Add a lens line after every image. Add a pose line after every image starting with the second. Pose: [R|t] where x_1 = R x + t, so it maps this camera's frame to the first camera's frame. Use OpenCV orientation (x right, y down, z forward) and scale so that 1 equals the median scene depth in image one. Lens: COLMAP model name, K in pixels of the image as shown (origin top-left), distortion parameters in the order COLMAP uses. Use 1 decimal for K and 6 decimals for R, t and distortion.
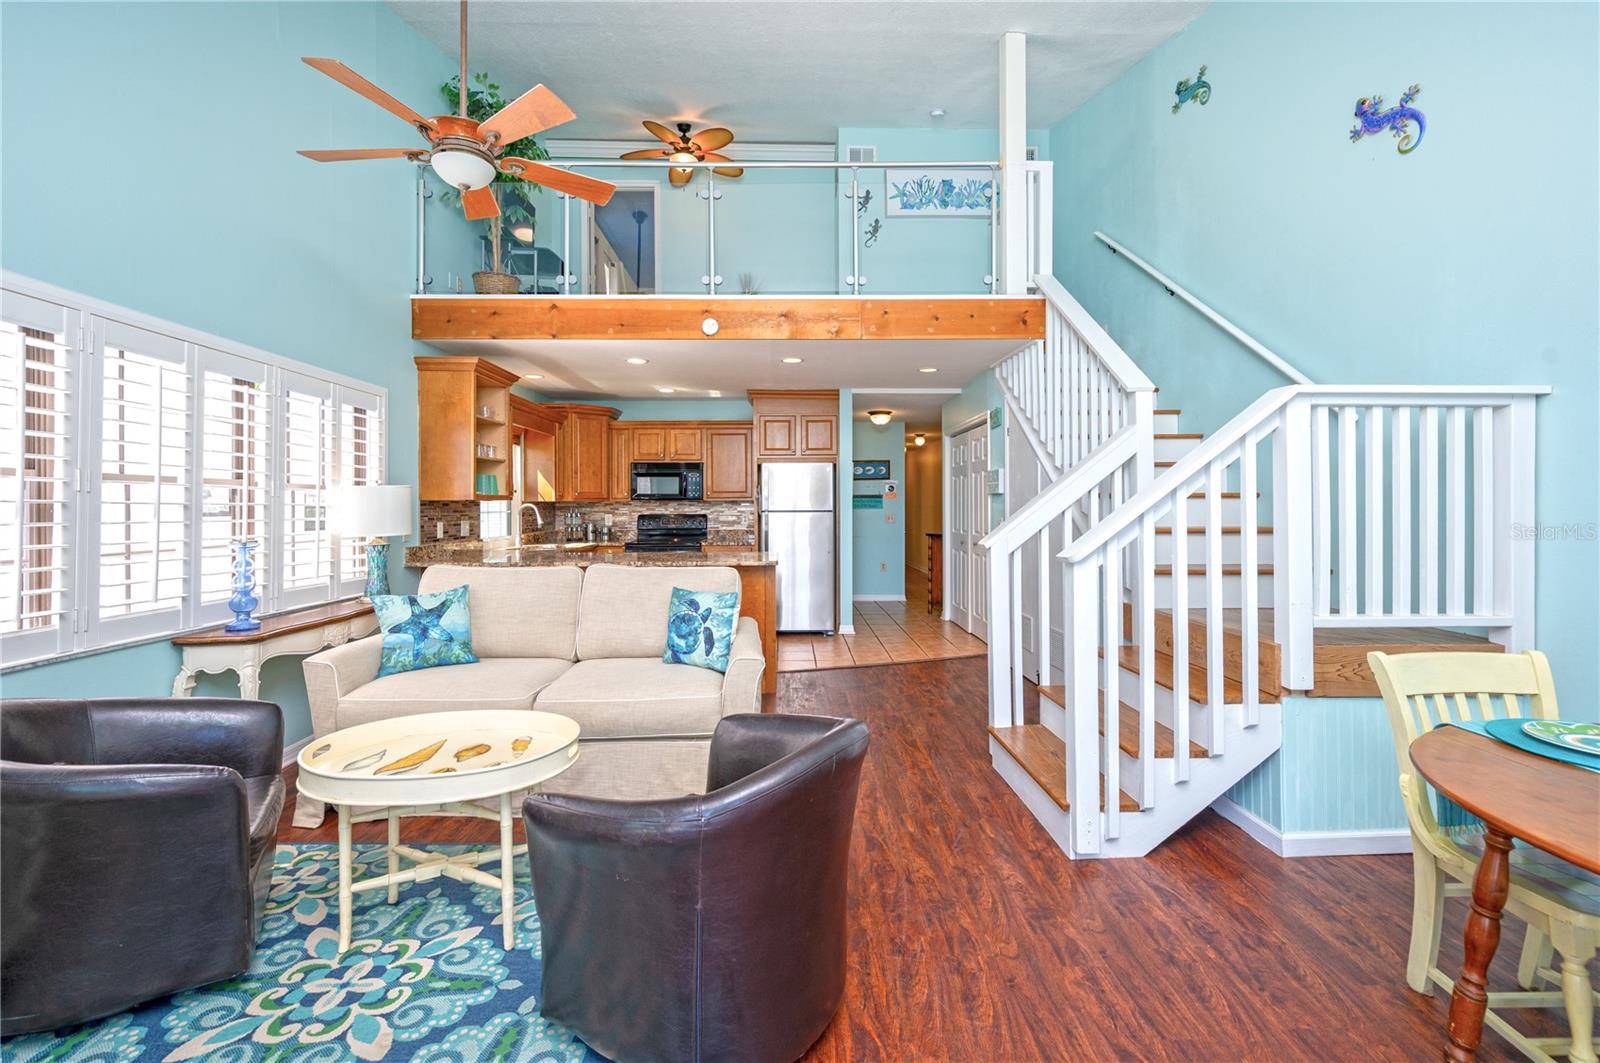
lens RADIAL K [[671.5, 0, 804.4], [0, 671.5, 497.9], [0, 0, 1]] dist [0.008034, -0.000865]
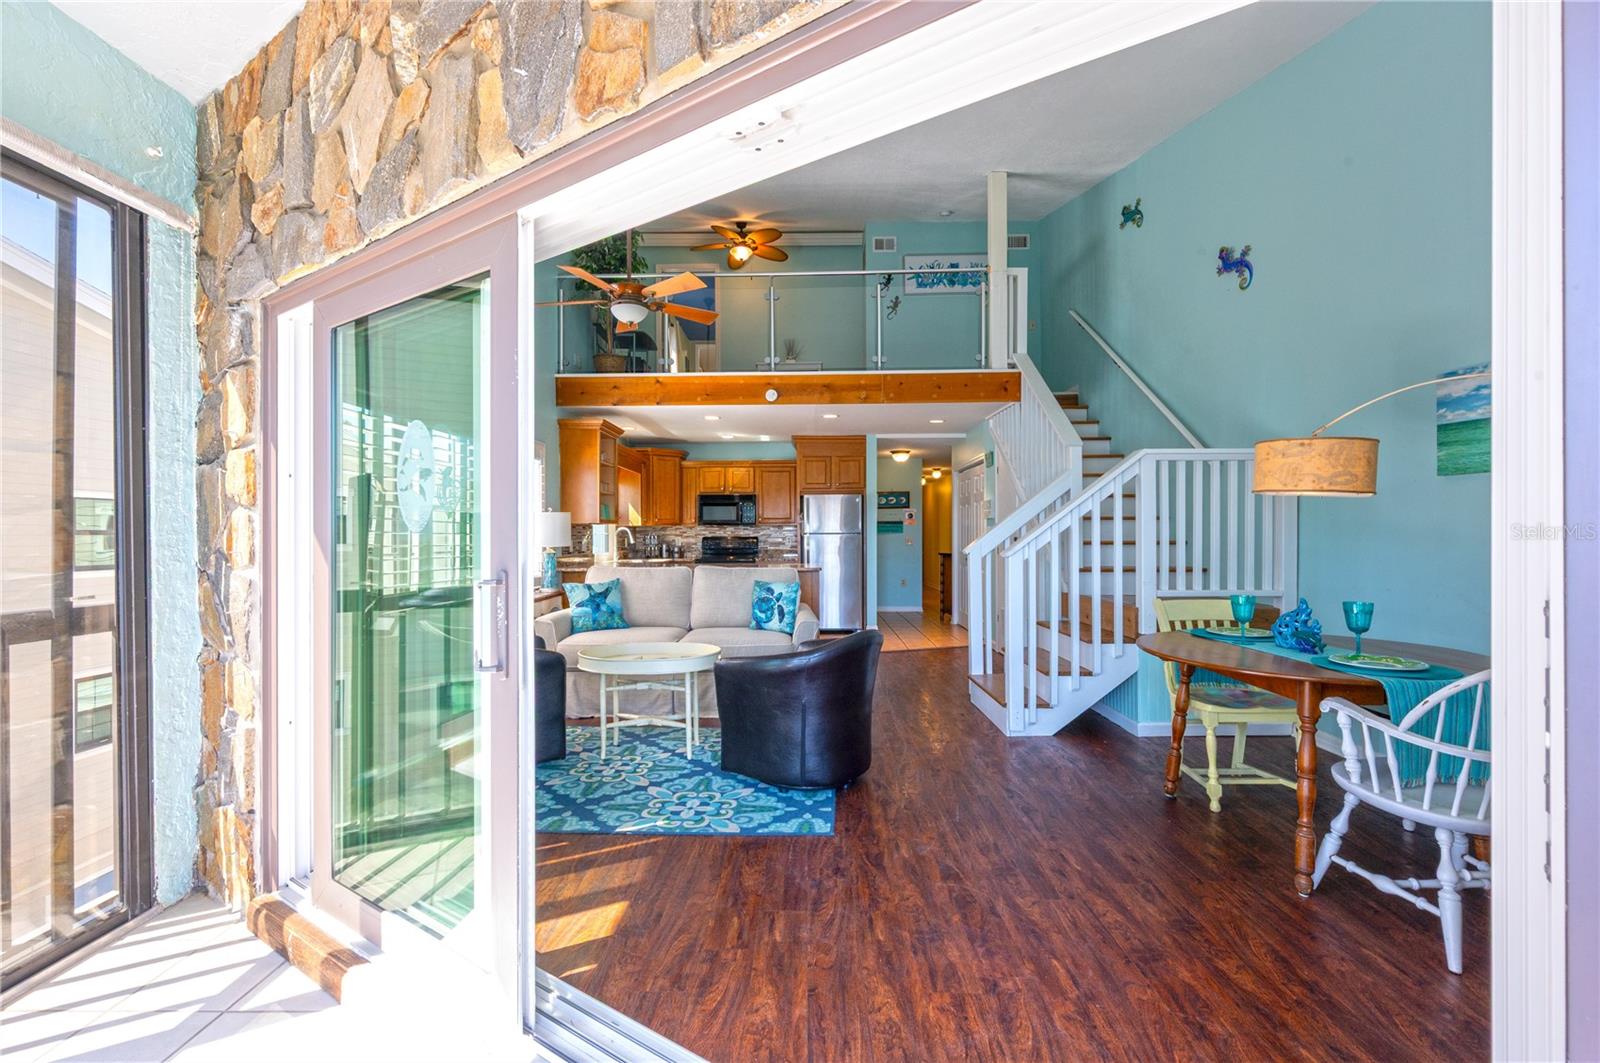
lens RADIAL K [[671.5, 0, 812.4], [0, 671.5, 542.8], [0, 0, 1]] dist [0.008034, -0.000865]
pose [[0.999633, -0.000864, -0.027058, -0.019925], [0.001499, 0.999724, 0.023437, 0.011246], [0.027030, -0.023469, 0.999359, -0.352731]]
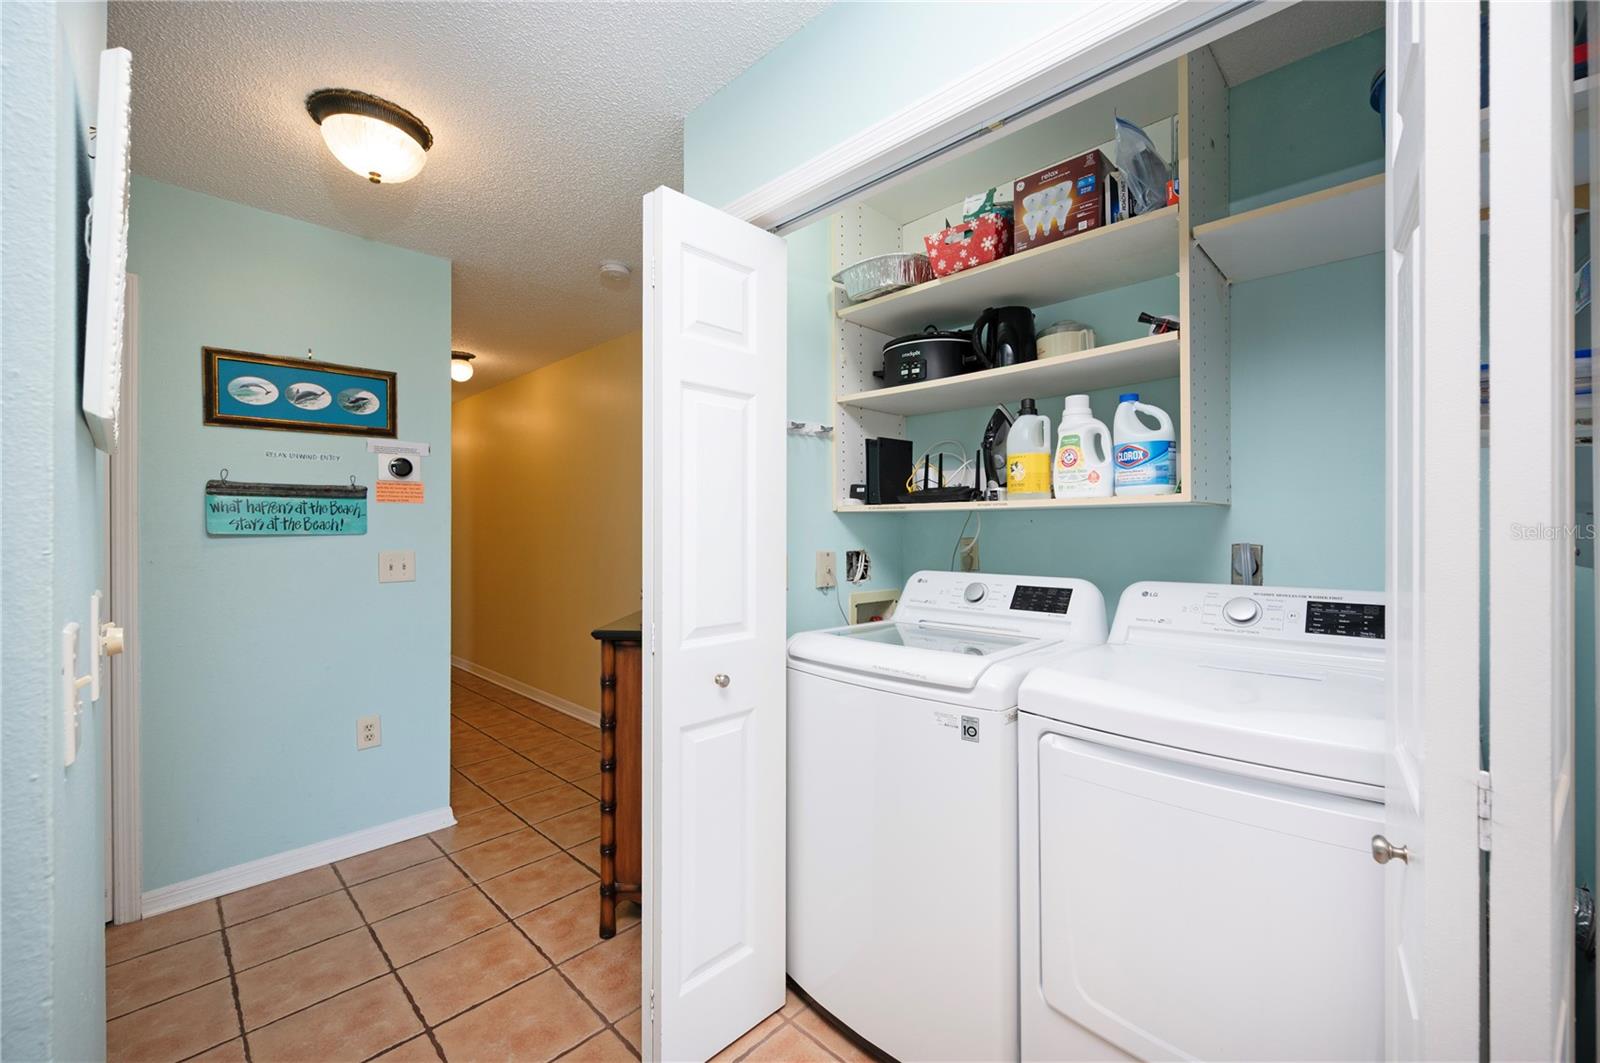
lens RADIAL K [[640.9, 0, 804.2], [0, 640.9, 529.5], [0, 0, 1]] dist [0.003231, -0.001379]
pose [[0.719585, -0.004096, 0.694393, 0.117589], [-0.005001, 0.999926, 0.011081, 0.018705], [-0.694387, -0.011446, 0.719511, 1.310876]]
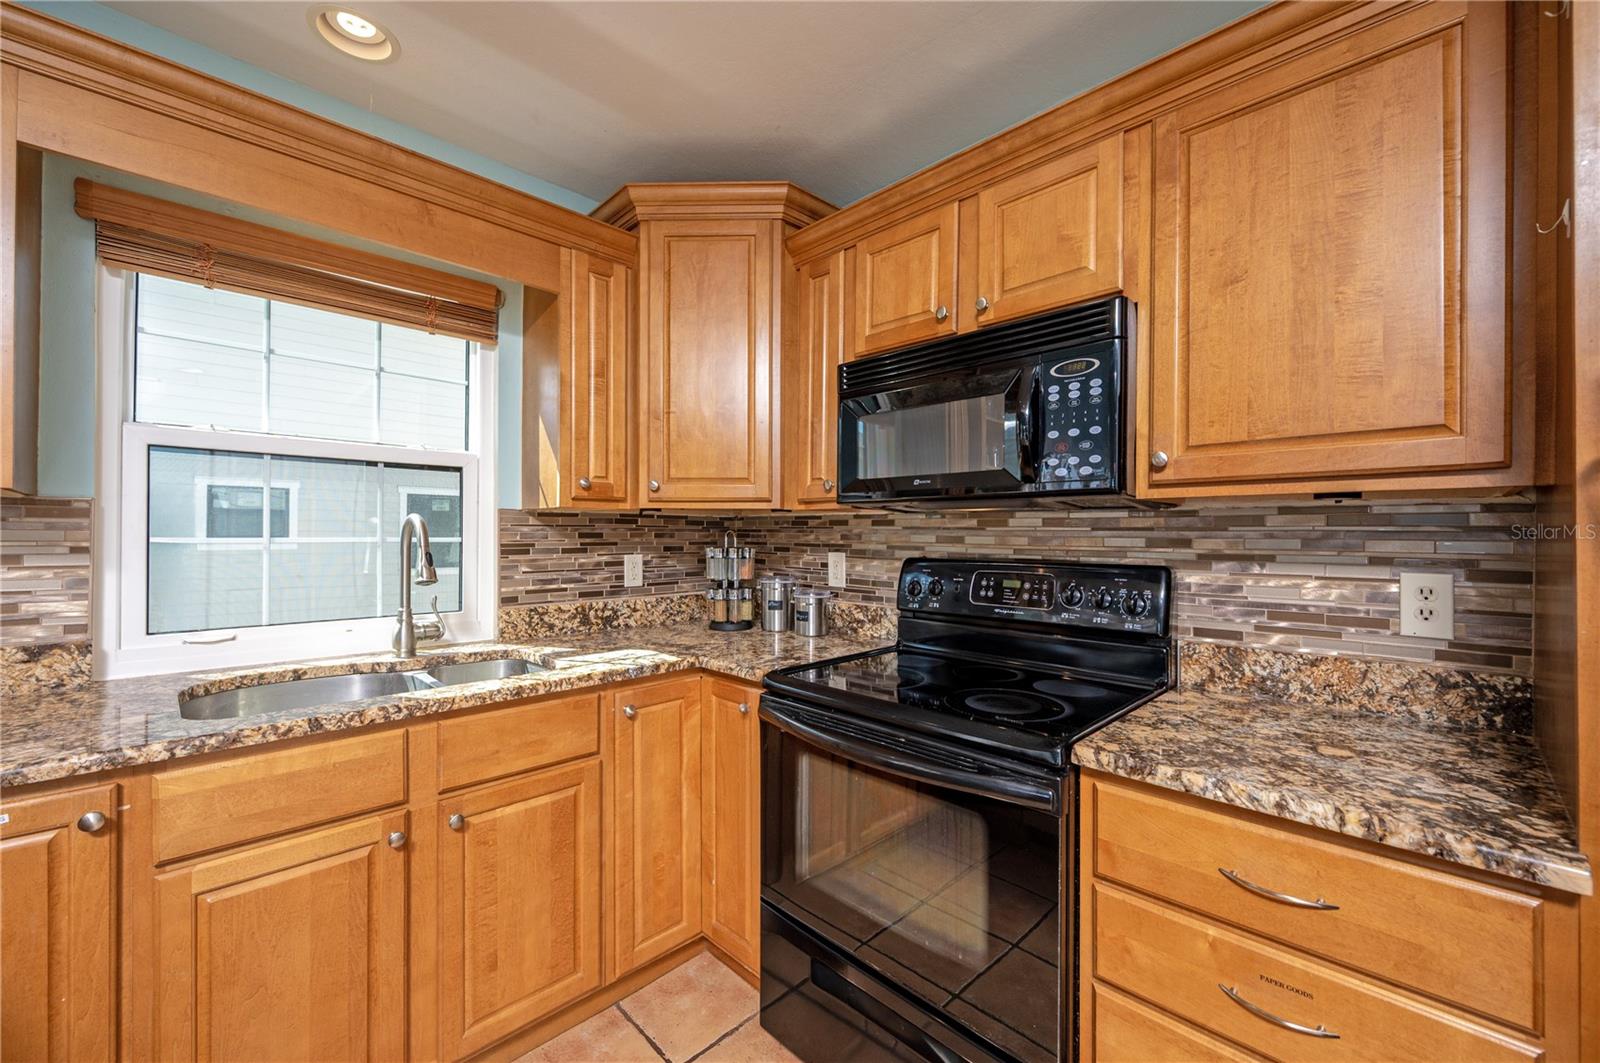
lens RADIAL K [[640.9, 0, 792.0], [0, 640.9, 536.0], [0, 0, 1]] dist [0.003231, -0.001379]
pose [[0.661145, 0.009455, -0.750199, -0.115888], [-0.002143, 0.999940, 0.010713, 0.020016], [0.750255, -0.005475, 0.661126, 1.224547]]
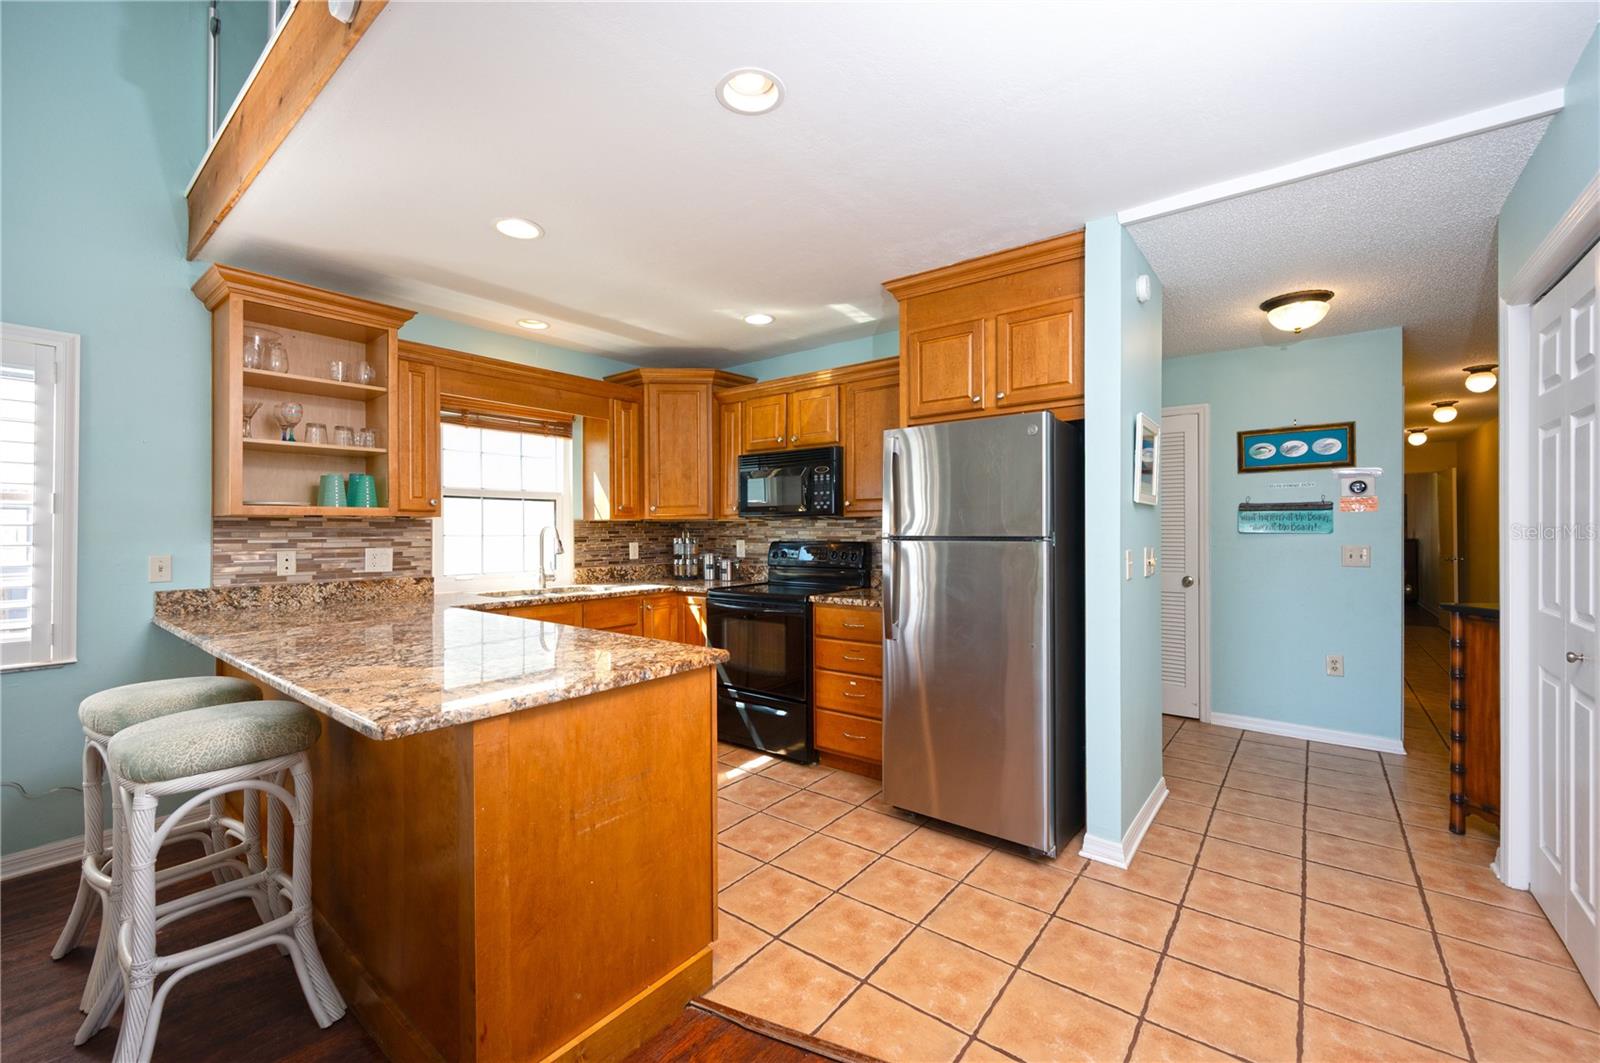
lens RADIAL K [[640.9, 0, 808.5], [0, 640.9, 530.5], [0, 0, 1]] dist [0.003231, -0.001379]
pose [[0.766313, 0.000448, -0.642467, 0.244261], [0.006332, 0.999946, 0.008250, 0.016255], [0.642436, -0.010390, 0.766269, 0.894246]]
